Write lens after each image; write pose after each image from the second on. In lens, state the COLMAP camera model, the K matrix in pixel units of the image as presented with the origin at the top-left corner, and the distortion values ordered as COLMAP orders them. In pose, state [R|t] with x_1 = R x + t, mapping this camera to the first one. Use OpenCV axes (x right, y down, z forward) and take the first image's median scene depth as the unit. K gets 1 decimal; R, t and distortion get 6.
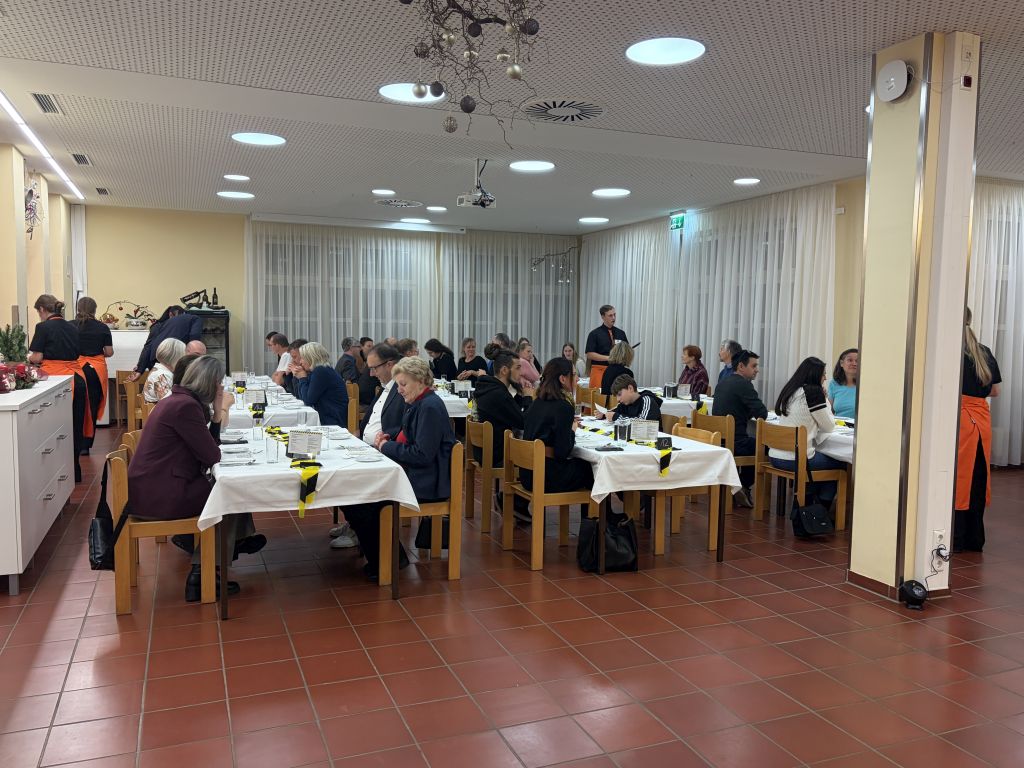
lens RADIAL K [[809.3, 0, 510.7], [0, 809.3, 388.1], [0, 0, 1]] dist [-0.006184, -0.001296]
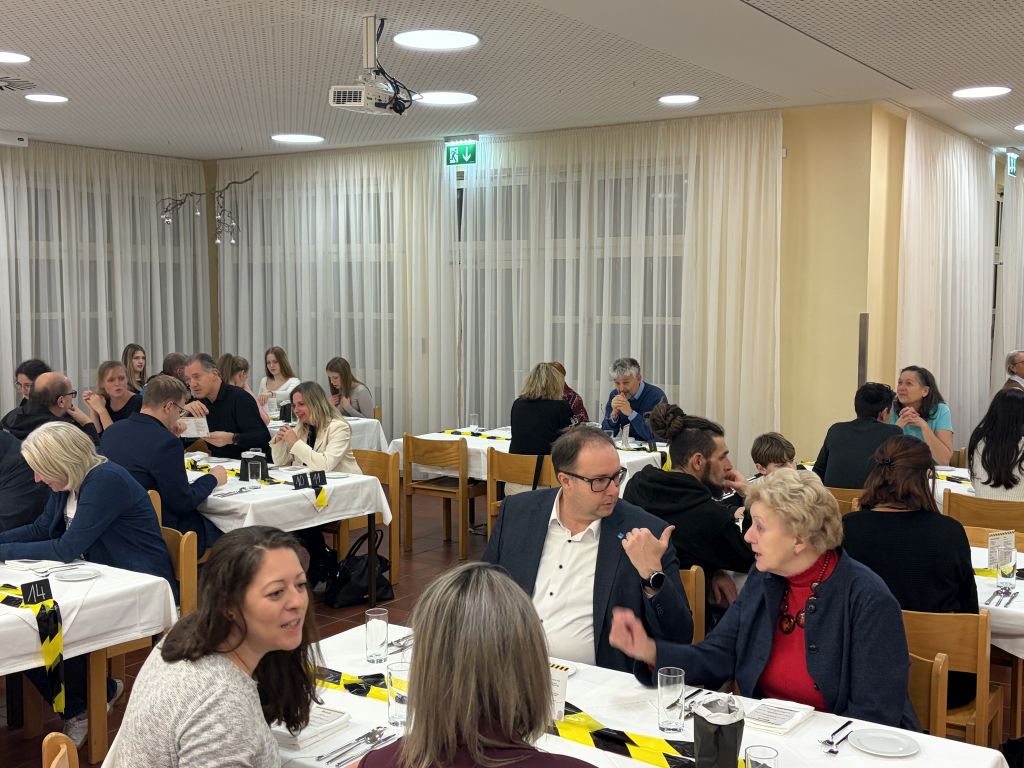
lens RADIAL K [[1107.6, 0, 513.2], [0, 1107.6, 383.5], [0, 0, 1]] dist [0.062017, 0.000000]
pose [[0.830327, -0.061204, 0.553906, -0.355097], [0.054914, 0.998099, 0.027967, -0.071193], [-0.554565, 0.007196, 0.832110, 0.383008]]
